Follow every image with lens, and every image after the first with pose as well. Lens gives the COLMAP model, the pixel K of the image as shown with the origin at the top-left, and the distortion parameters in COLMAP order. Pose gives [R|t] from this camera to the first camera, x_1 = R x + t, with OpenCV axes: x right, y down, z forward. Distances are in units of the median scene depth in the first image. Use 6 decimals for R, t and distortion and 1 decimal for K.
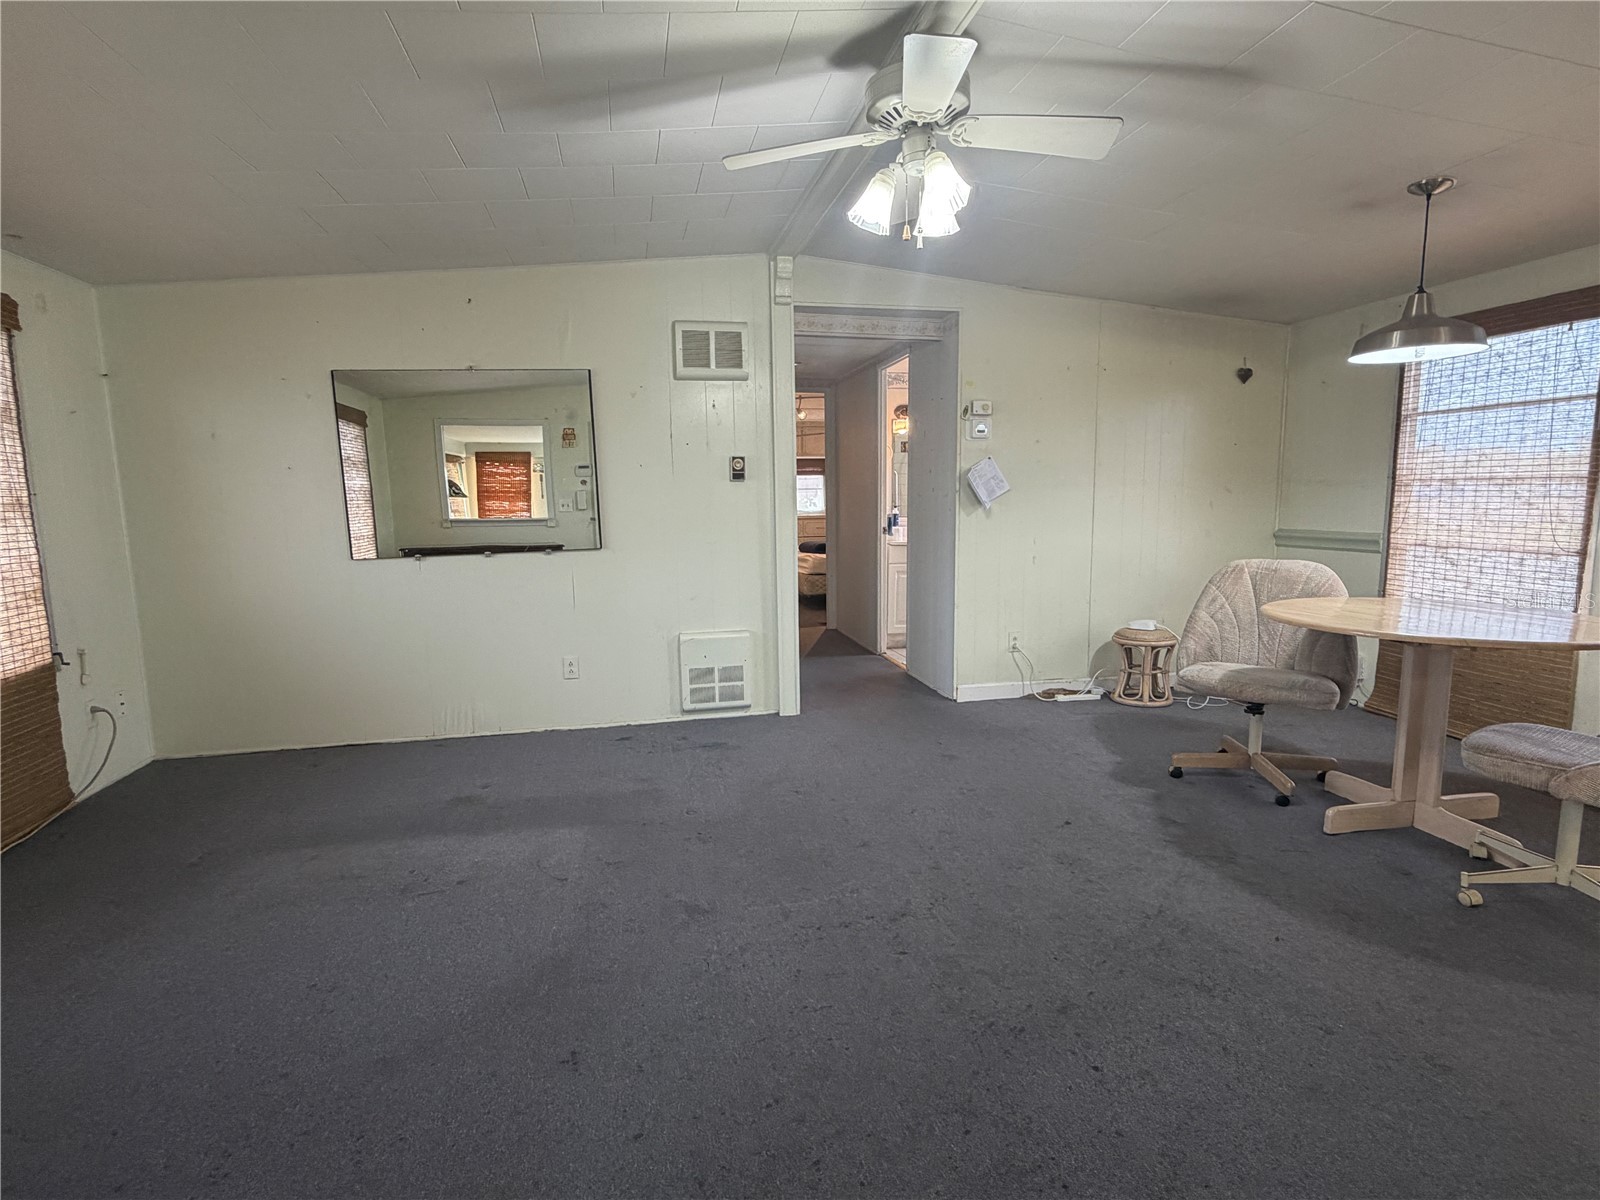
lens RADIAL K [[802.6, 0, 797.3], [0, 802.6, 594.4], [0, 0, 1]] dist [-0.002840, 0.000738]
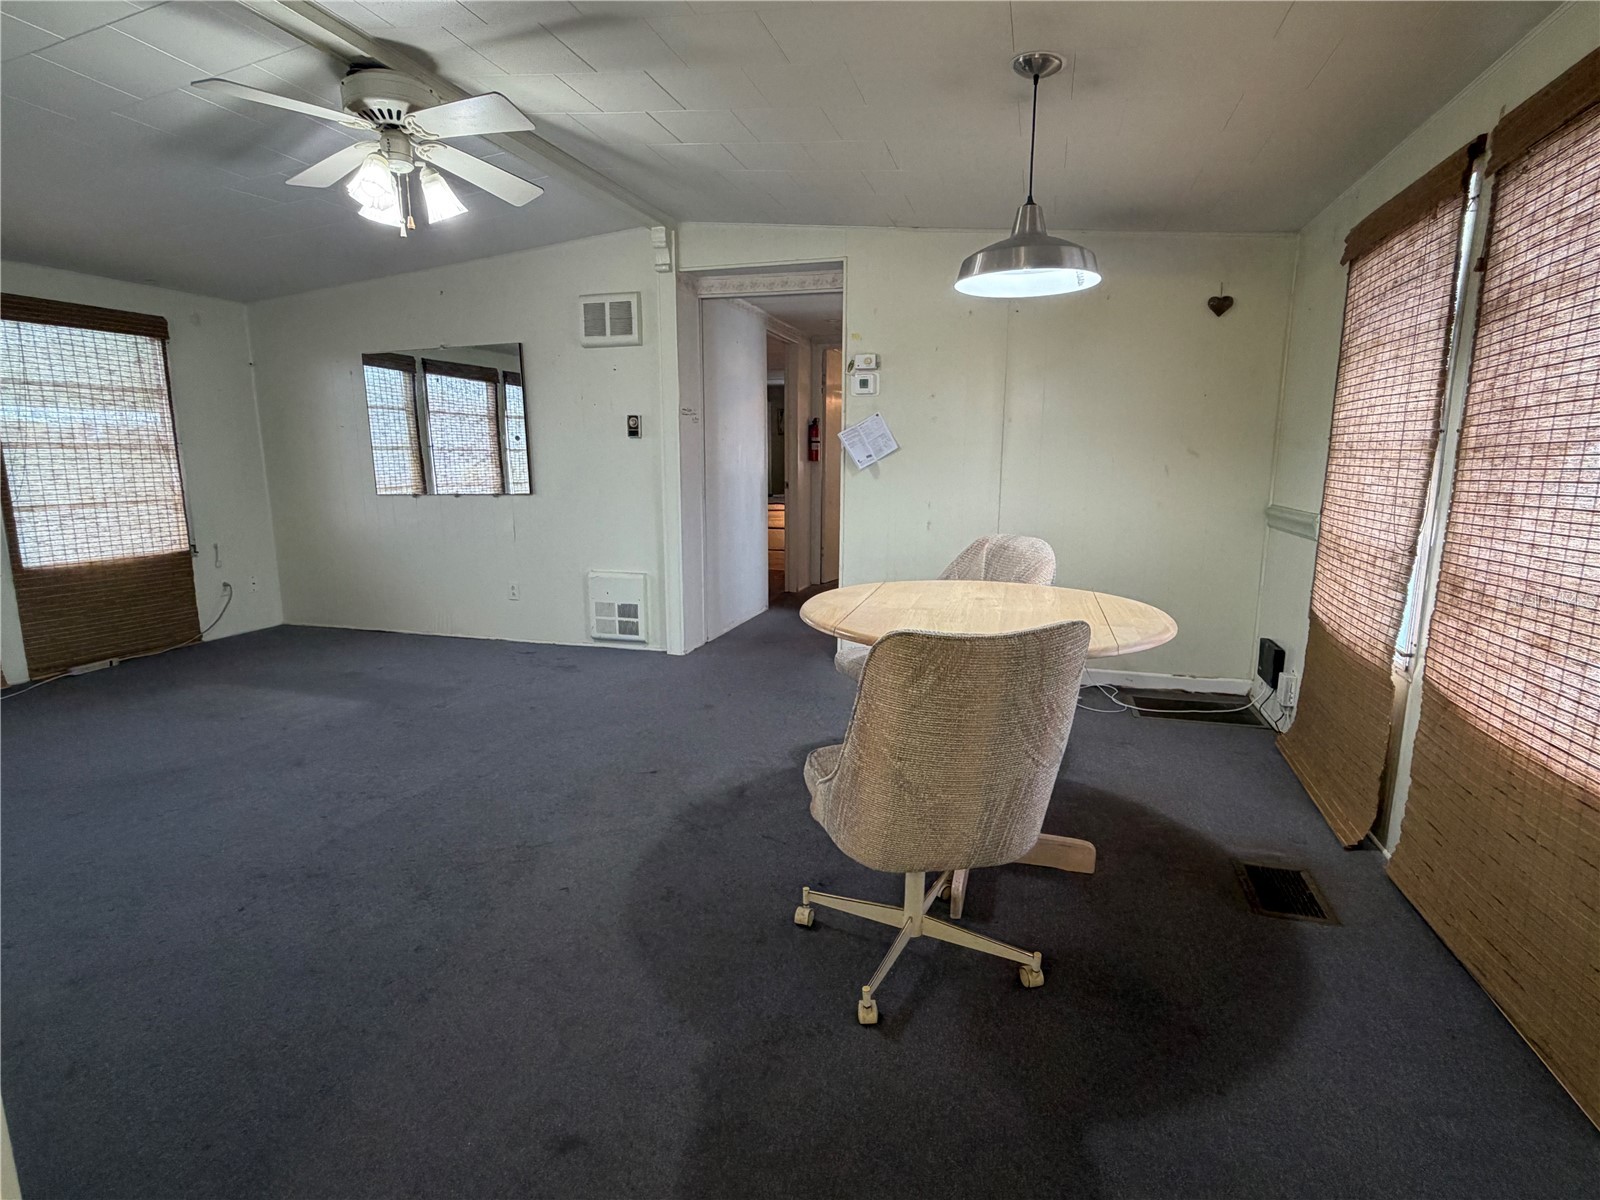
lens RADIAL K [[802.6, 0, 797.3], [0, 802.6, 594.4], [0, 0, 1]] dist [-0.002840, 0.000738]
pose [[0.882026, 0.096815, -0.461148, 0.677251], [-0.071511, 0.994832, 0.072082, -0.022742], [0.465743, -0.030601, 0.884391, 0.122800]]
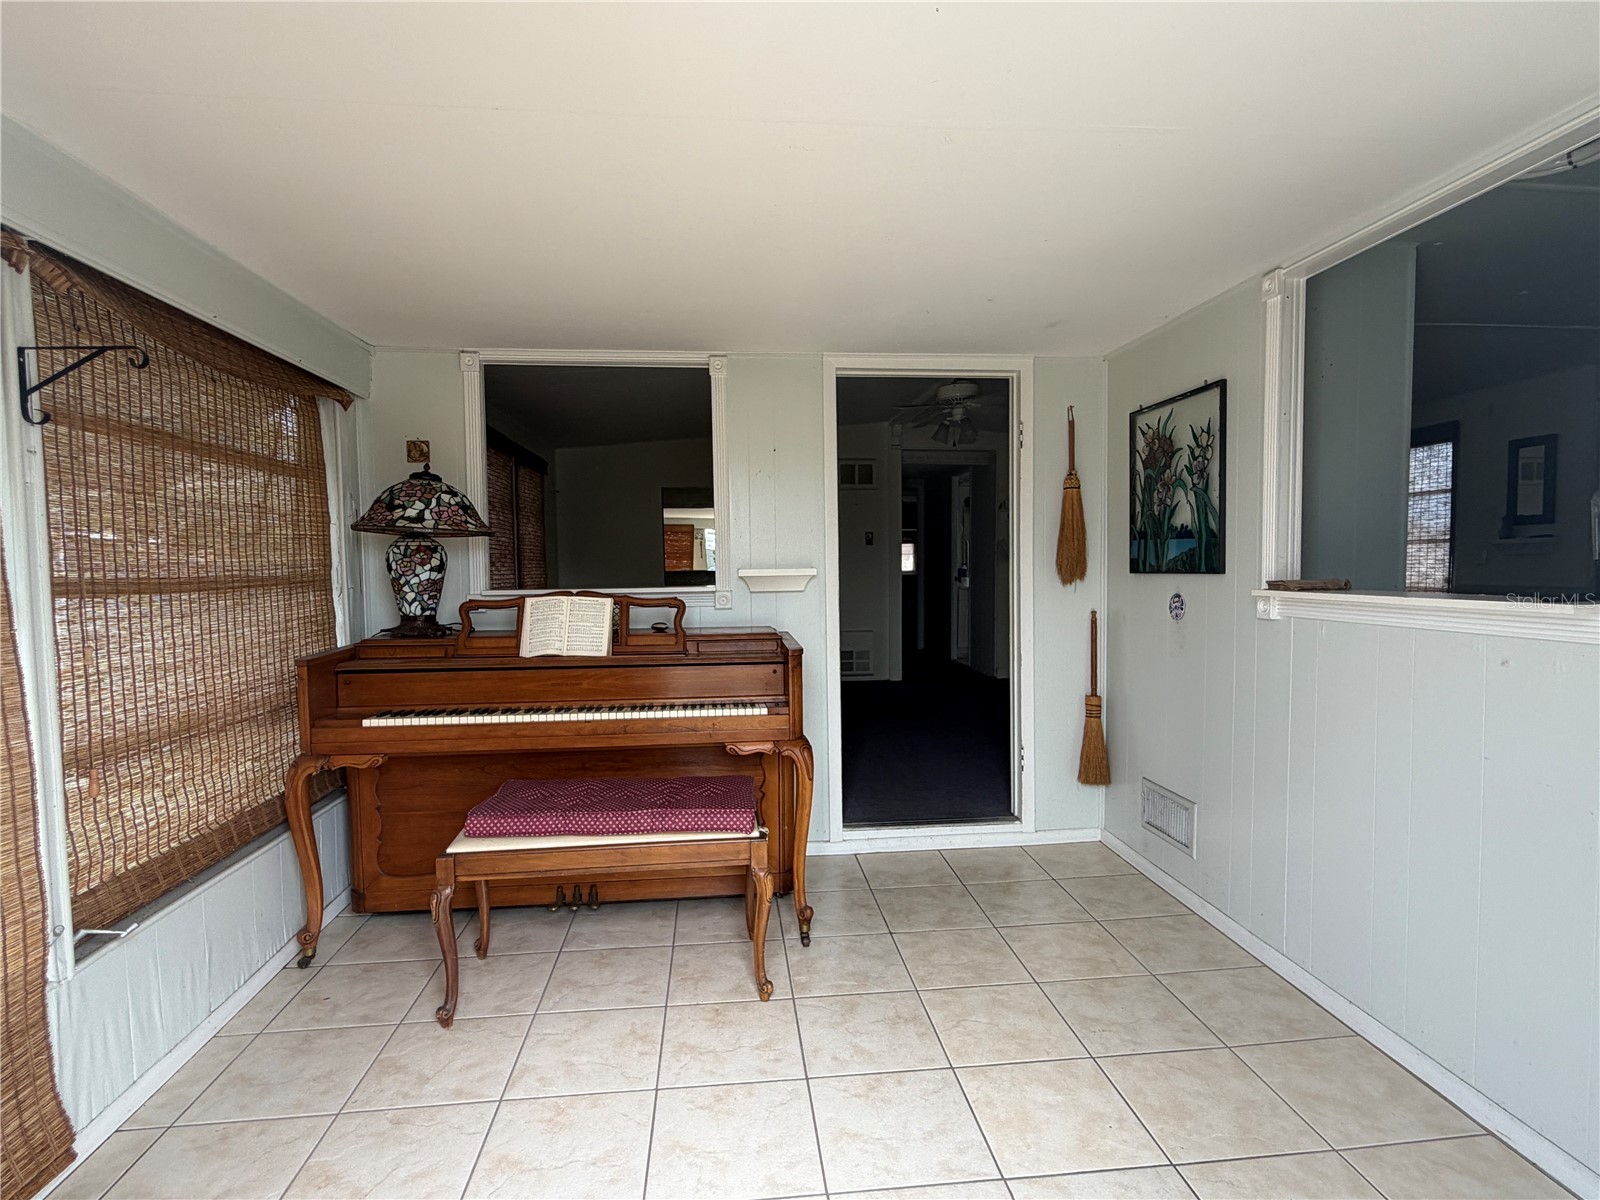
lens RADIAL K [[802.6, 0, 797.3], [0, 802.6, 594.4], [0, 0, 1]] dist [-0.002840, 0.000738]
pose [[0.996322, 0.011859, -0.084868, -0.082493], [-0.017946, 0.997292, -0.071323, 0.083101], [0.083793, 0.072583, 0.993836, -0.725210]]
